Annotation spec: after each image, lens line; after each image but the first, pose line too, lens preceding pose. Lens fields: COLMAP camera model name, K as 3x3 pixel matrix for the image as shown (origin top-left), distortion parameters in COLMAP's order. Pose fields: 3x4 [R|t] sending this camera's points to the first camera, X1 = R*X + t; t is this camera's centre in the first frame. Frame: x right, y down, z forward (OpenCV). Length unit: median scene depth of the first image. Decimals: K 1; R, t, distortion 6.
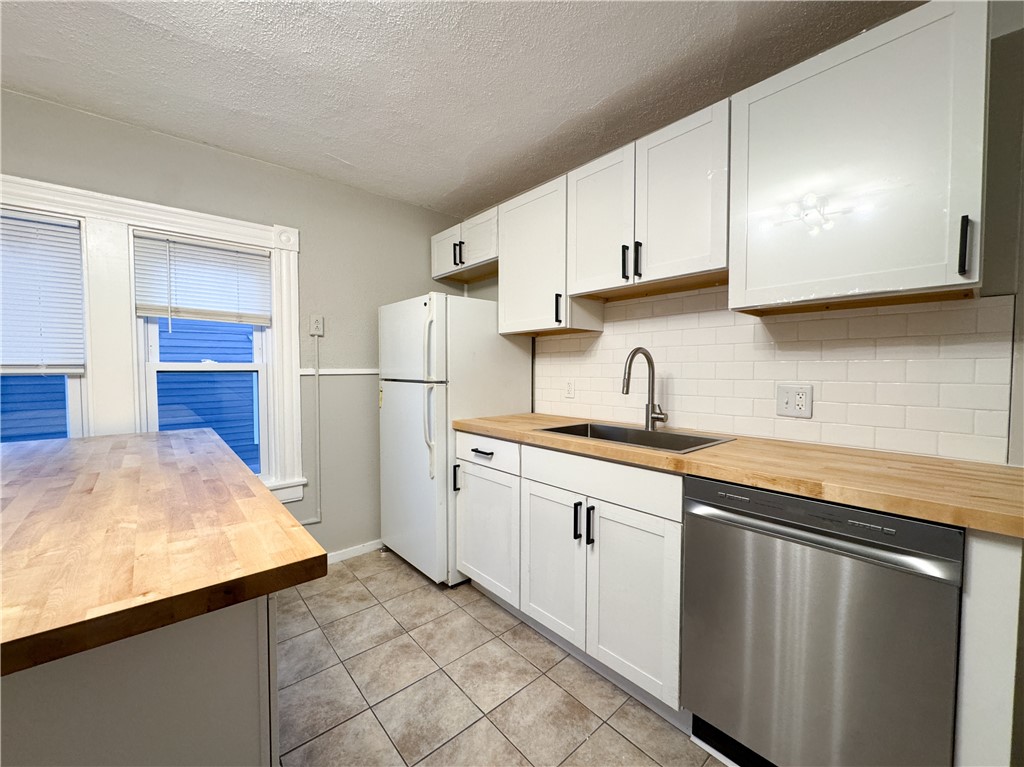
lens RADIAL K [[412.3, 0, 512.0], [0, 412.3, 383.5], [0, 0, 1]] dist [-0.001163, -0.000329]
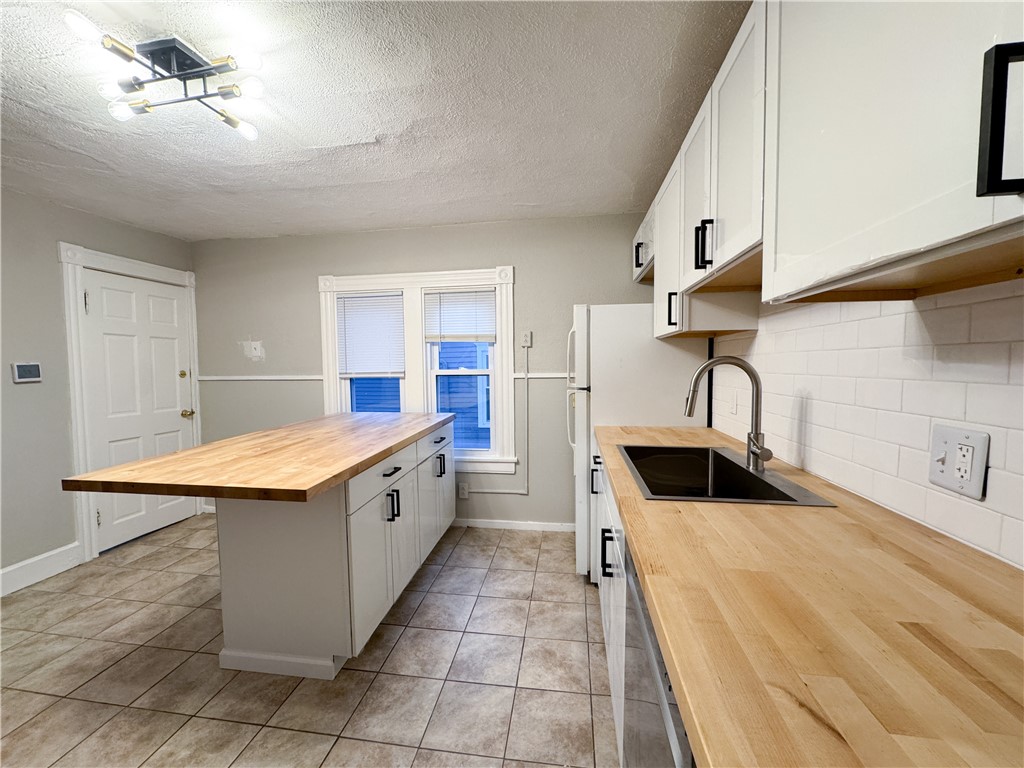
lens RADIAL K [[408.2, 0, 512.0], [0, 408.2, 384.0], [0, 0, 1]] dist [-0.001247, 0.000183]
pose [[0.646310, 0.031644, -0.762419, 0.589213], [-0.017097, 0.999489, 0.026990, -0.046866], [0.762883, -0.004409, 0.646521, 0.207717]]
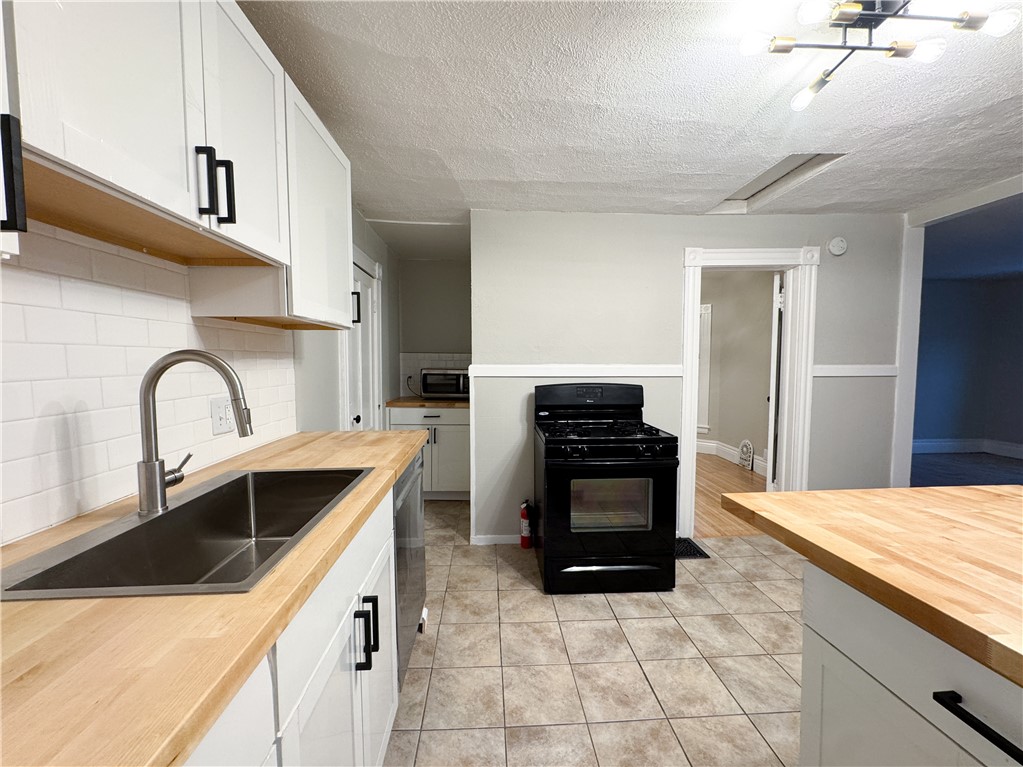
lens RADIAL K [[411.9, 0, 511.5], [0, 411.9, 383.5], [0, 0, 1]] dist [-0.001163, -0.000329]
pose [[-0.790639, -0.035096, 0.611276, -0.305919], [0.022625, 0.995999, 0.086449, -0.075942], [-0.611864, 0.082180, -0.786682, 1.093307]]
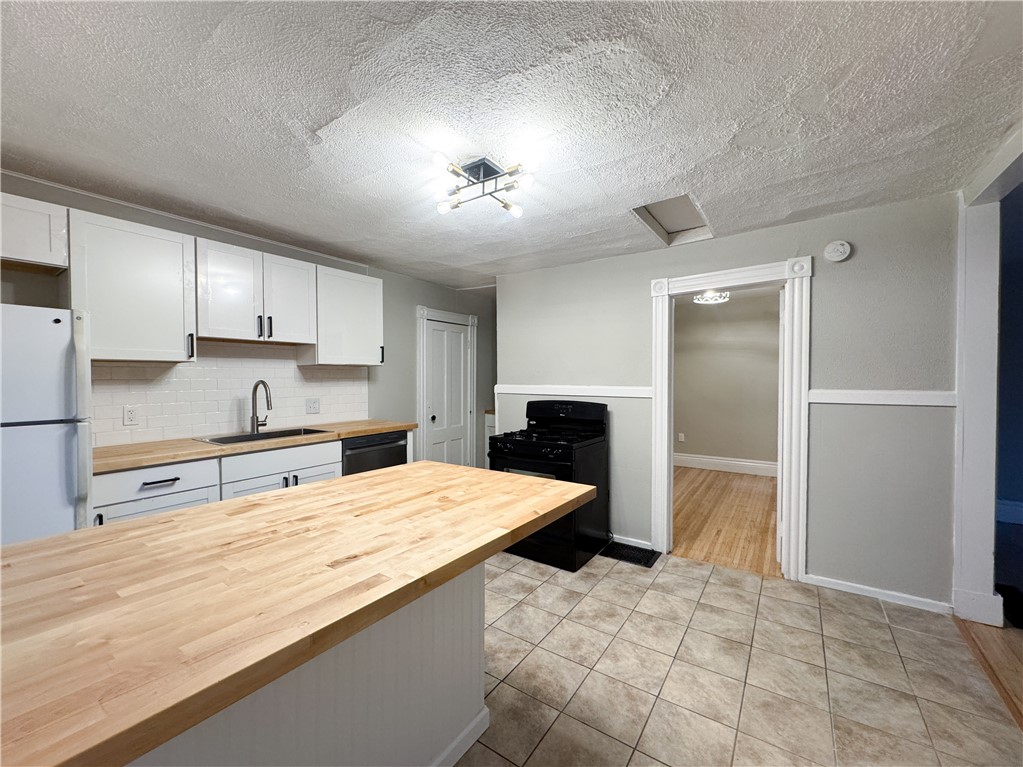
lens RADIAL K [[411.9, 0, 511.5], [0, 411.9, 383.5], [0, 0, 1]] dist [-0.001163, -0.000329]
pose [[-0.248699, -0.016371, 0.968443, -1.354901], [0.036288, 0.998998, 0.026206, -0.076068], [-0.967901, 0.041660, -0.247855, 0.435648]]
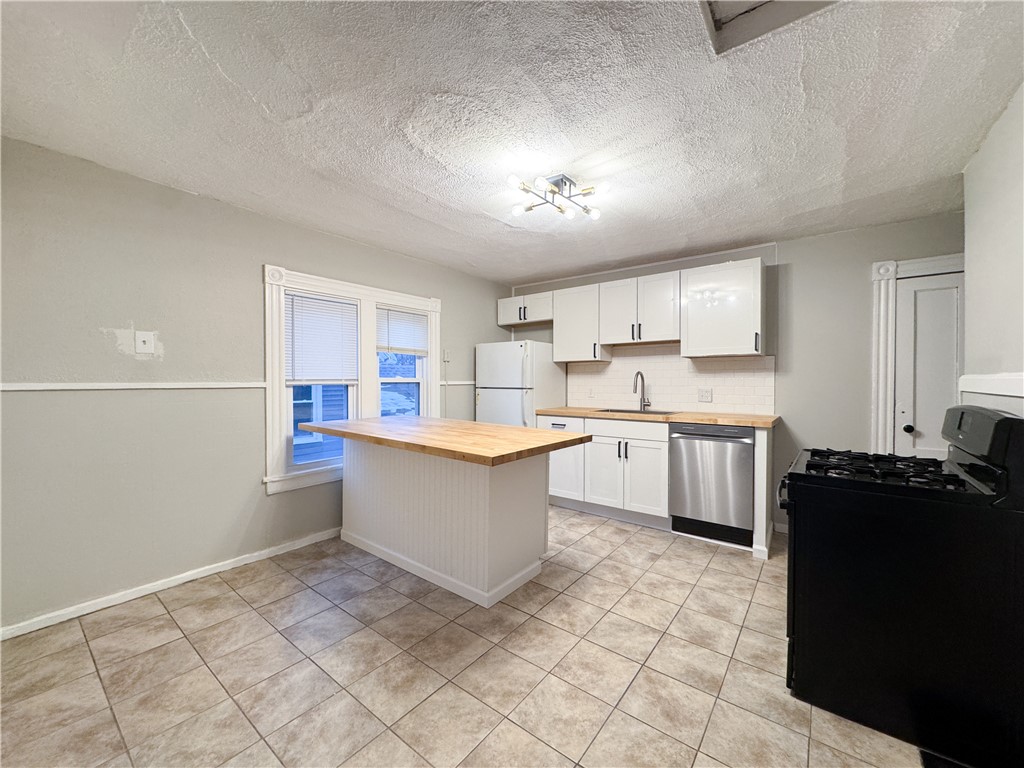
lens RADIAL K [[408.2, 0, 512.0], [0, 408.2, 384.0], [0, 0, 1]] dist [-0.001247, 0.000183]
pose [[0.981054, -0.001292, 0.193731, -0.698481], [0.006759, 0.999597, -0.027558, 0.029779], [-0.193618, 0.028345, 0.980667, -0.883555]]
